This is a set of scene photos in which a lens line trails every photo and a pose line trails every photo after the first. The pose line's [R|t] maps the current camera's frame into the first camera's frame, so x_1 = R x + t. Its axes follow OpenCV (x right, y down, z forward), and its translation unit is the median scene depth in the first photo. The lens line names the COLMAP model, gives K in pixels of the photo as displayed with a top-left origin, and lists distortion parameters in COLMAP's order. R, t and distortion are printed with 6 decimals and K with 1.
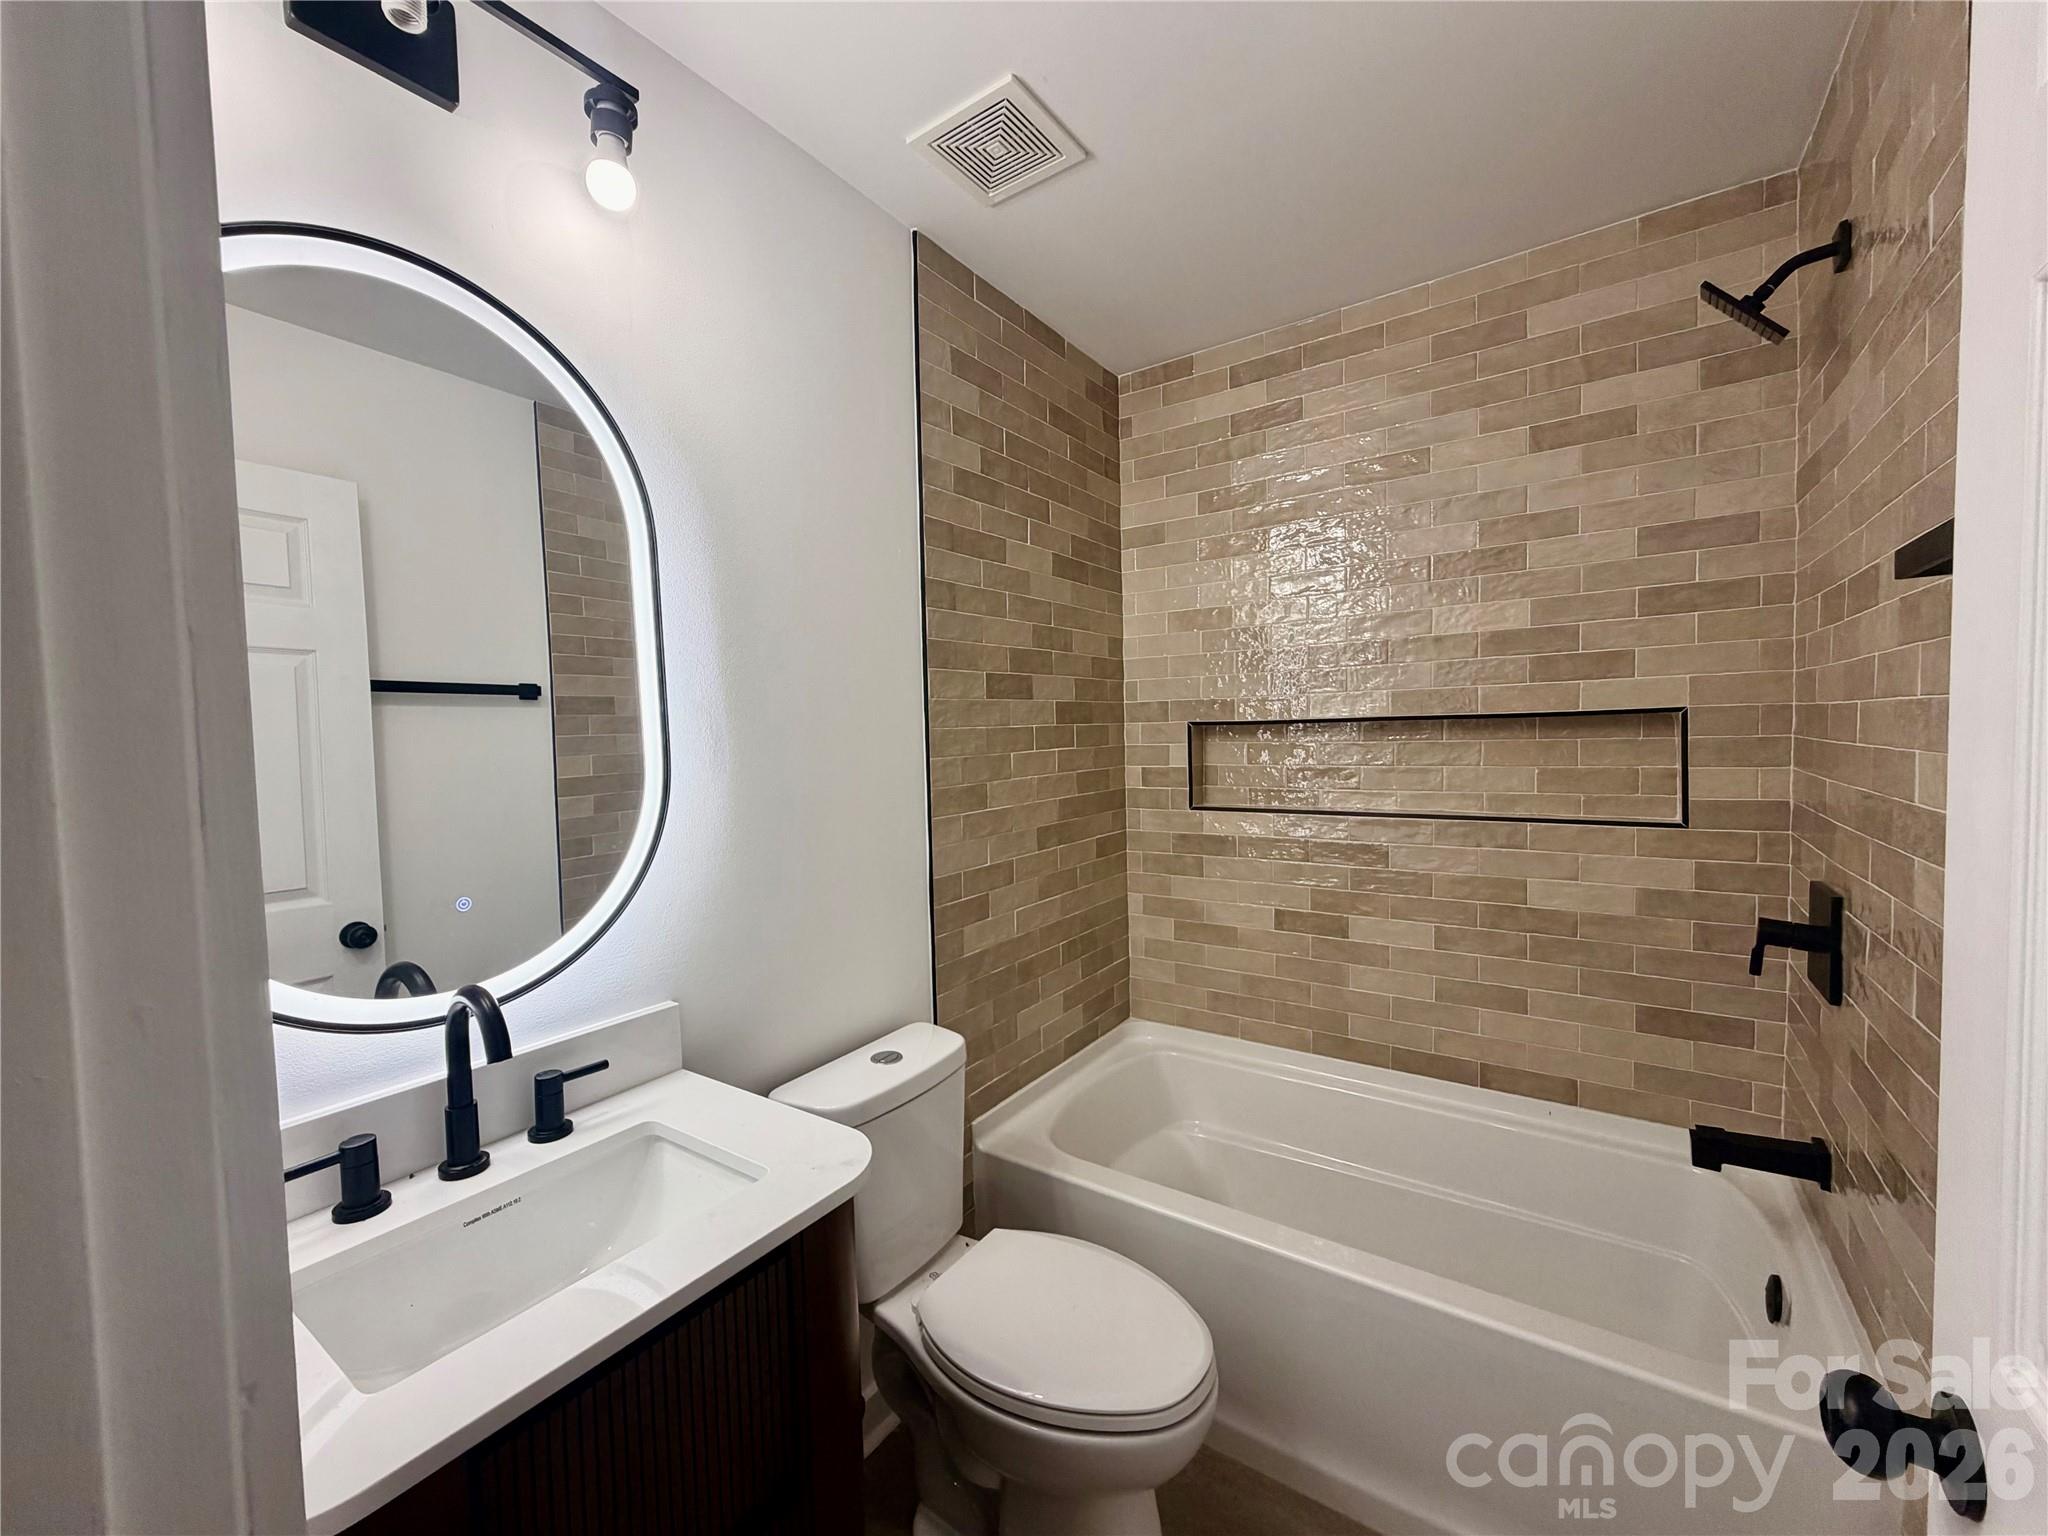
lens RADIAL K [[814.6, 0, 1029.4], [0, 814.6, 767.2], [0, 0, 1]] dist [-0.002071, 0.000231]
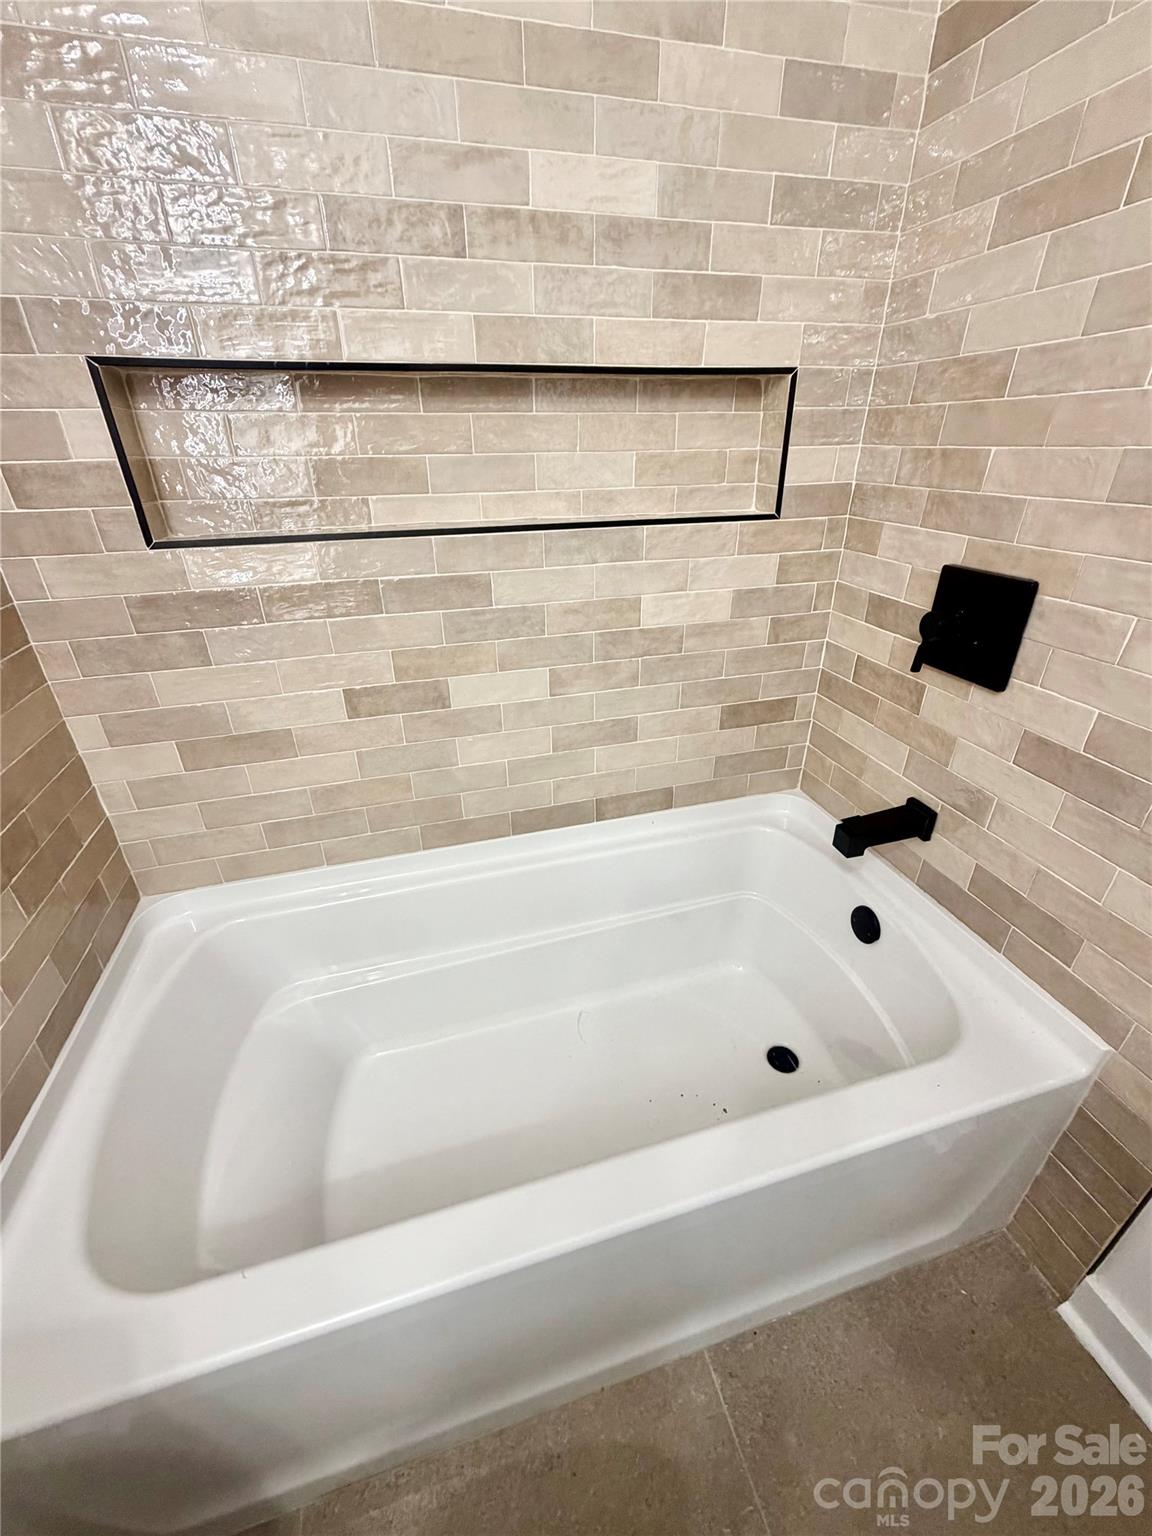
lens RADIAL K [[610.9, 0, 572.7], [0, 610.9, 766.0], [0, 0, 1]] dist [-0.002071, 0.000231]
pose [[0.638614, -0.342164, 0.689272, 0.066674], [0.031795, 0.906676, 0.420629, 0.029850], [-0.768870, -0.246704, 0.589895, 0.700238]]
